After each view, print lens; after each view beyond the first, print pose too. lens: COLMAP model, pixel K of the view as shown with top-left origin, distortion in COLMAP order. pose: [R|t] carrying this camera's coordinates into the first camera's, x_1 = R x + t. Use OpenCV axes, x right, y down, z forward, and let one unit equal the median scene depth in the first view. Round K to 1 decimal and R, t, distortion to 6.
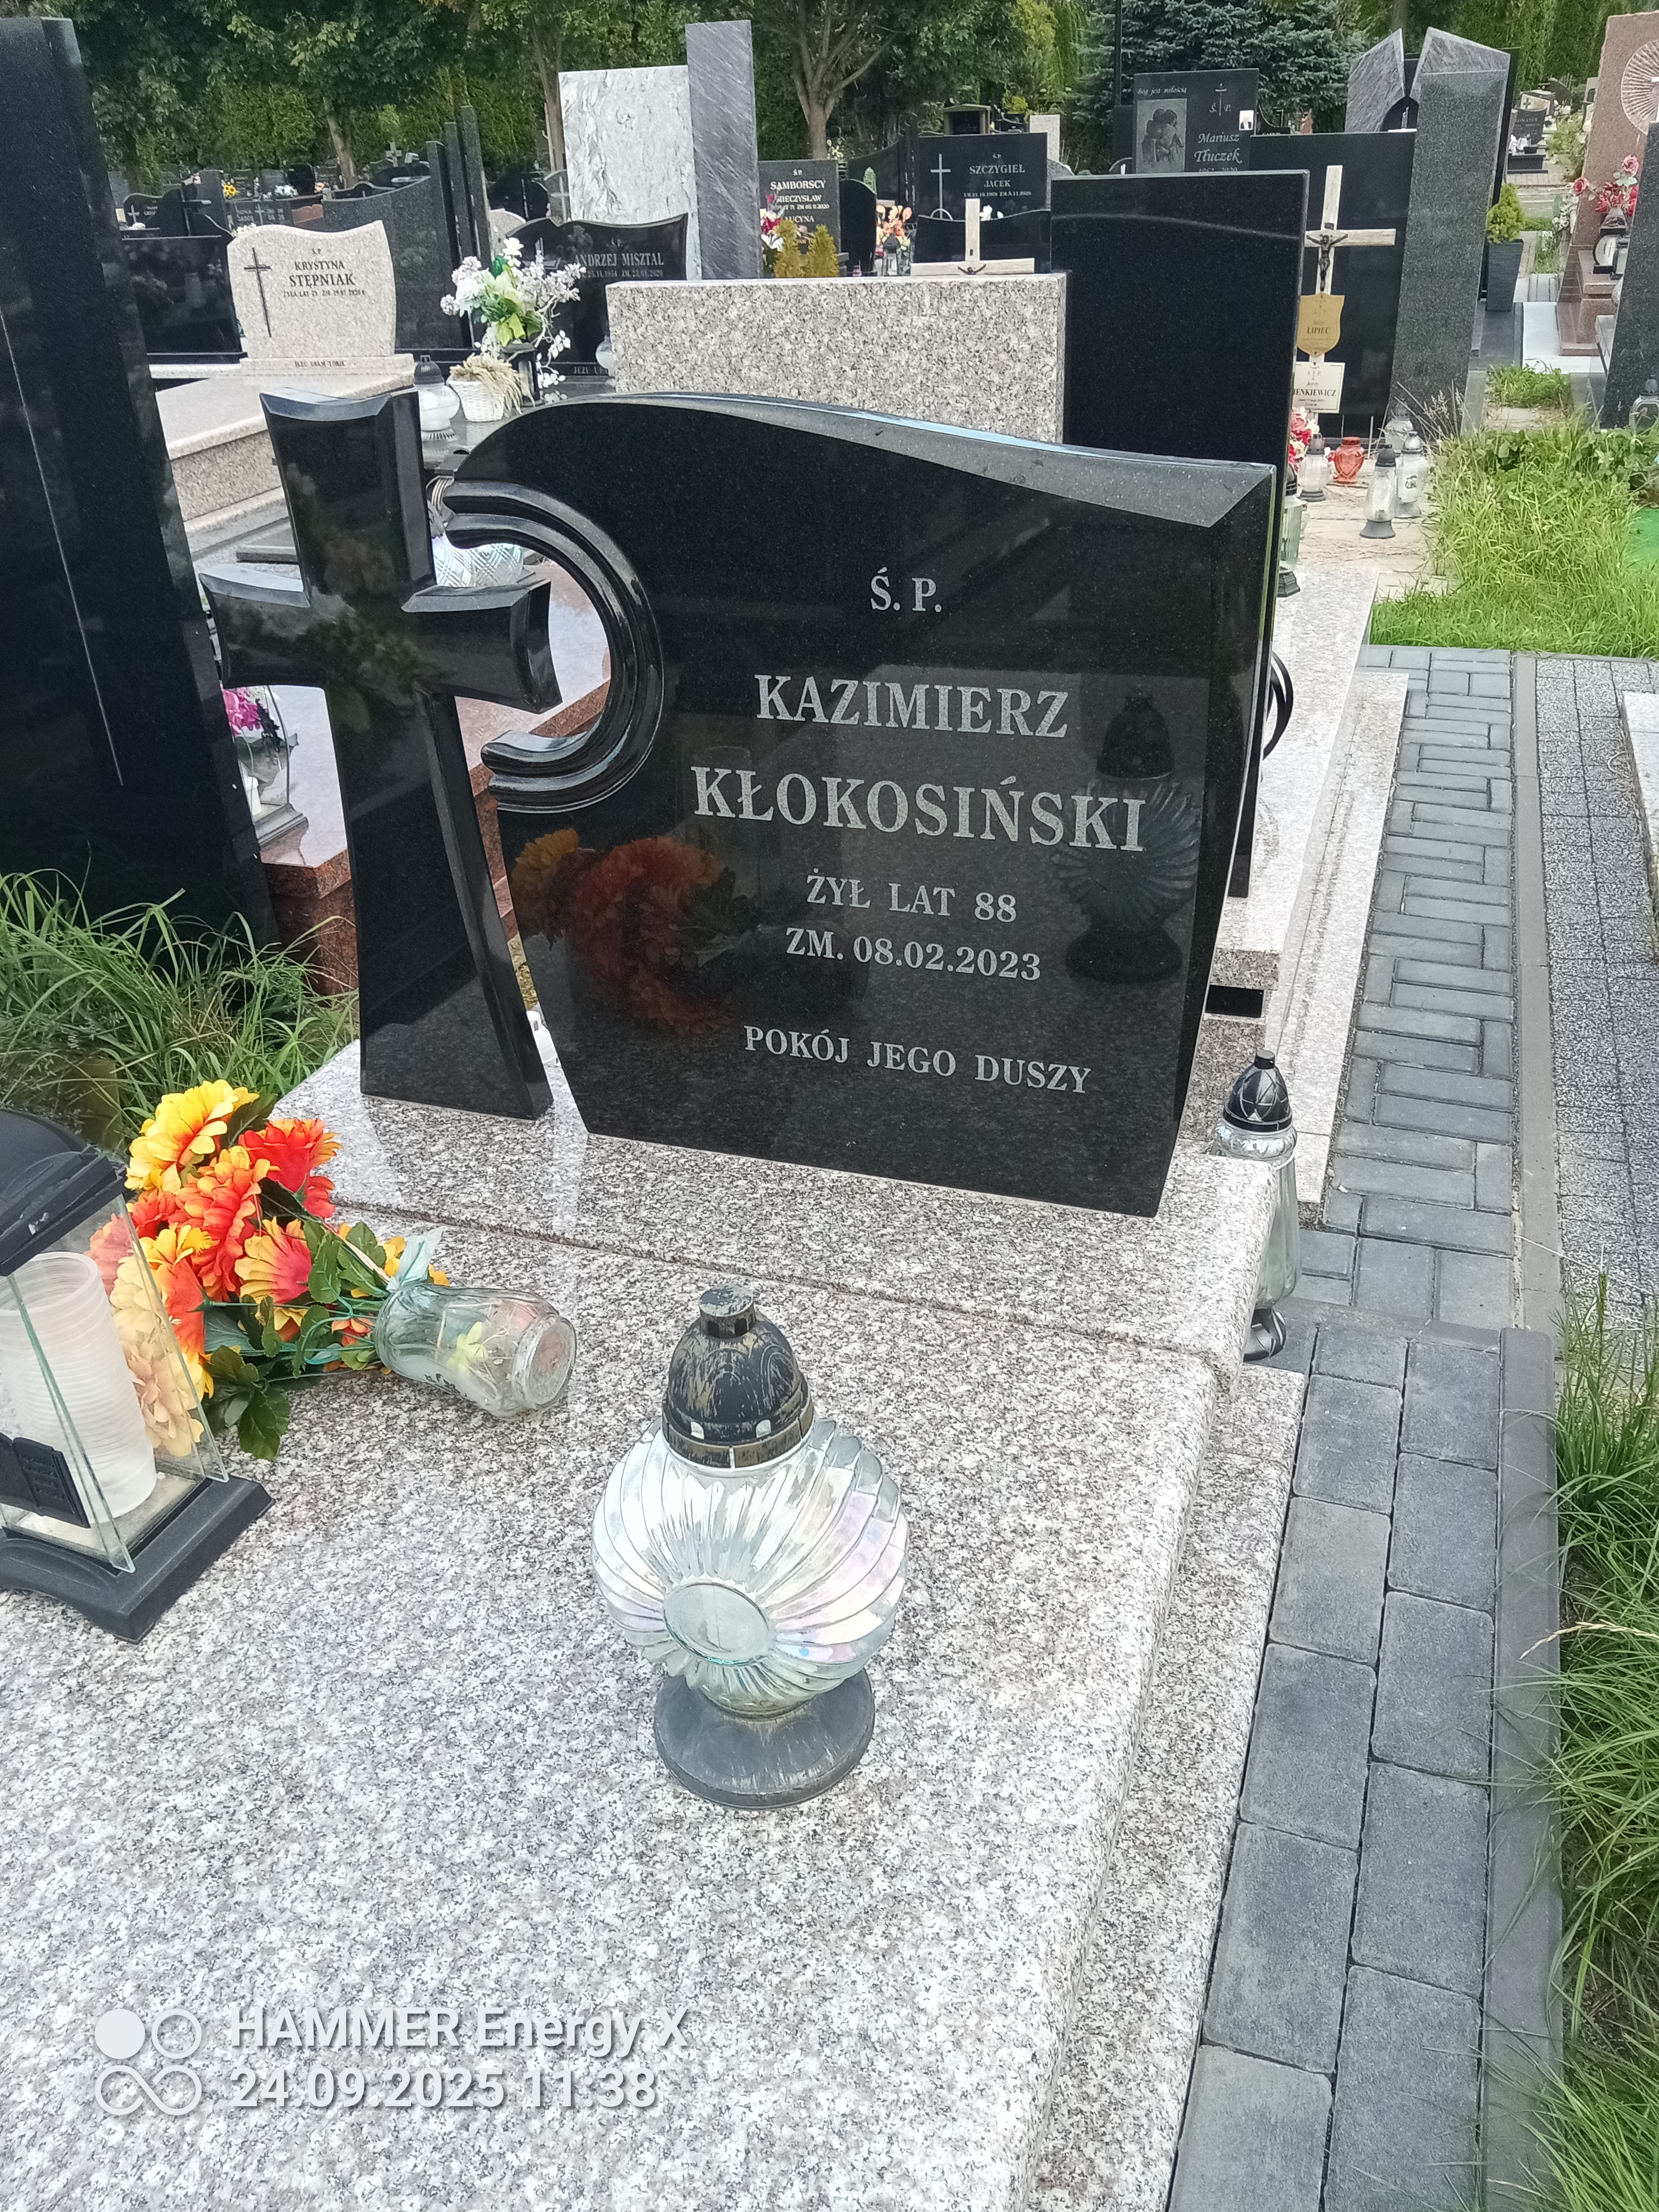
lens RADIAL K [[1630.8, 0, 869.9], [0, 1630.8, 1102.1], [0, 0, 1]] dist [0.054014, -0.092765]
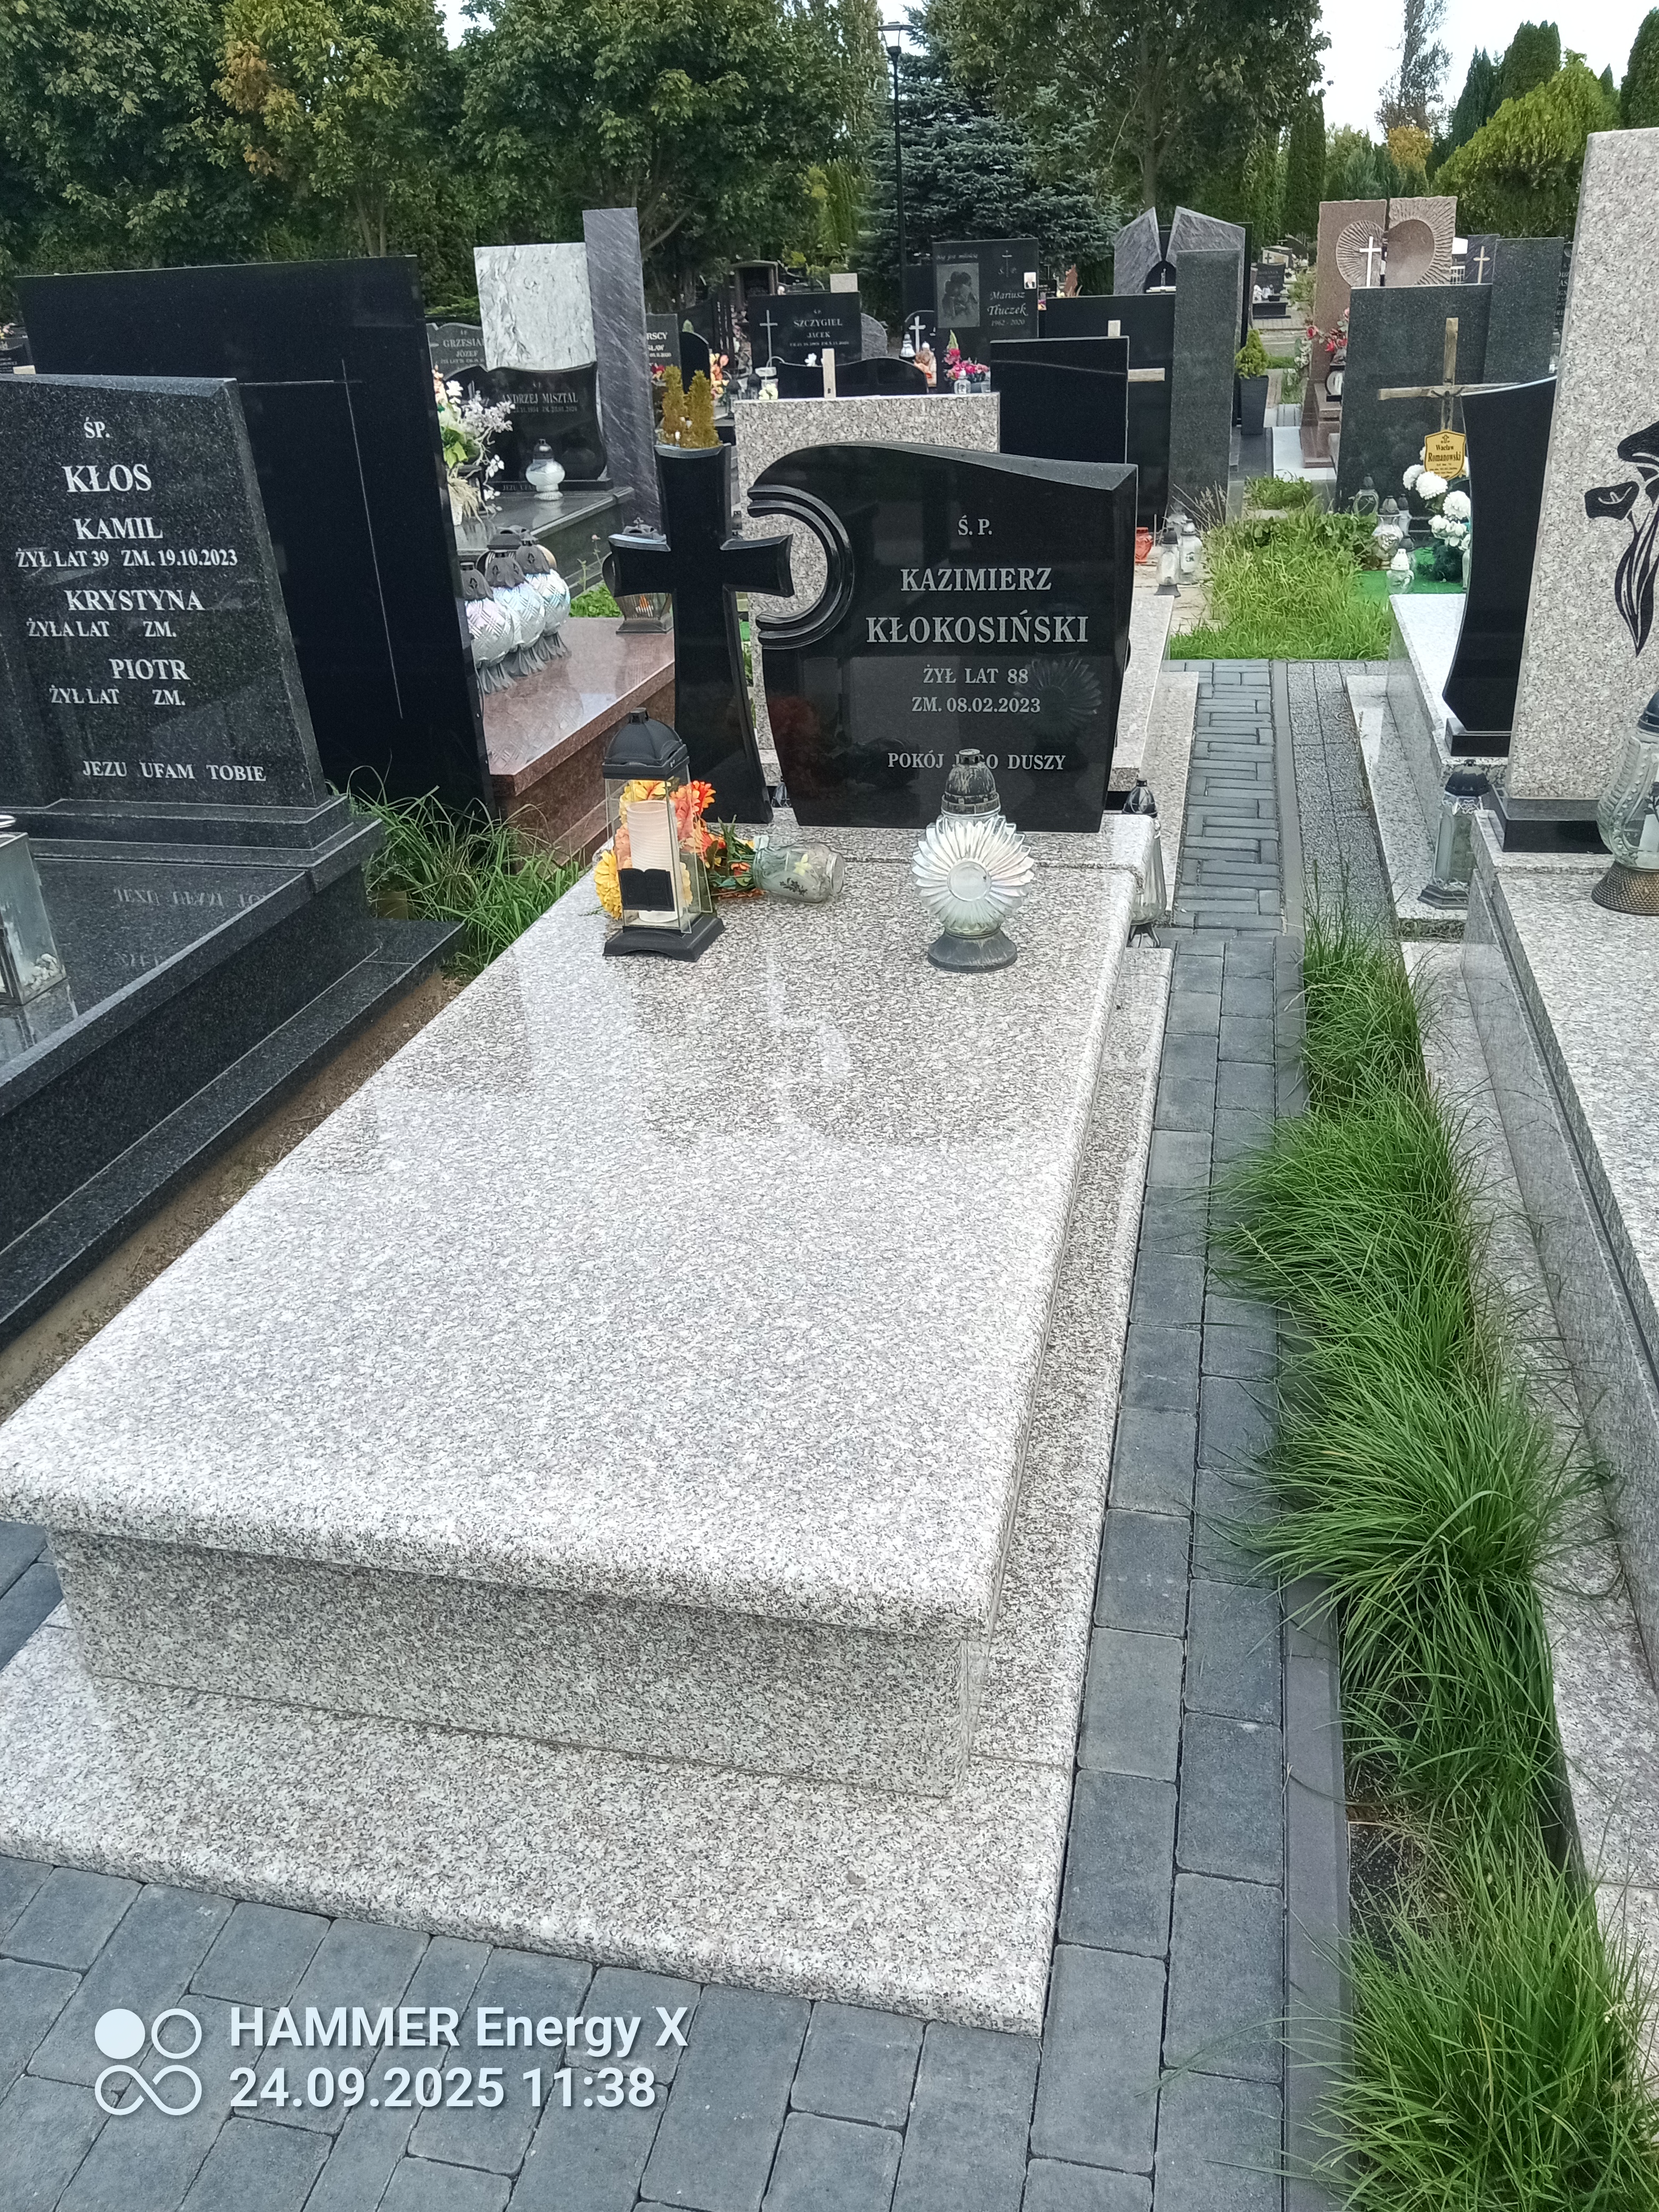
lens RADIAL K [[1719.3, 0, 829.5], [0, 1719.3, 1106.0], [0, 0, 1]] dist [0.118249, -0.219452]
pose [[0.994352, -0.047449, 0.094937, -0.167620], [0.055930, 0.994481, -0.088766, 0.256508], [-0.090201, 0.093574, 0.991518, -0.475583]]
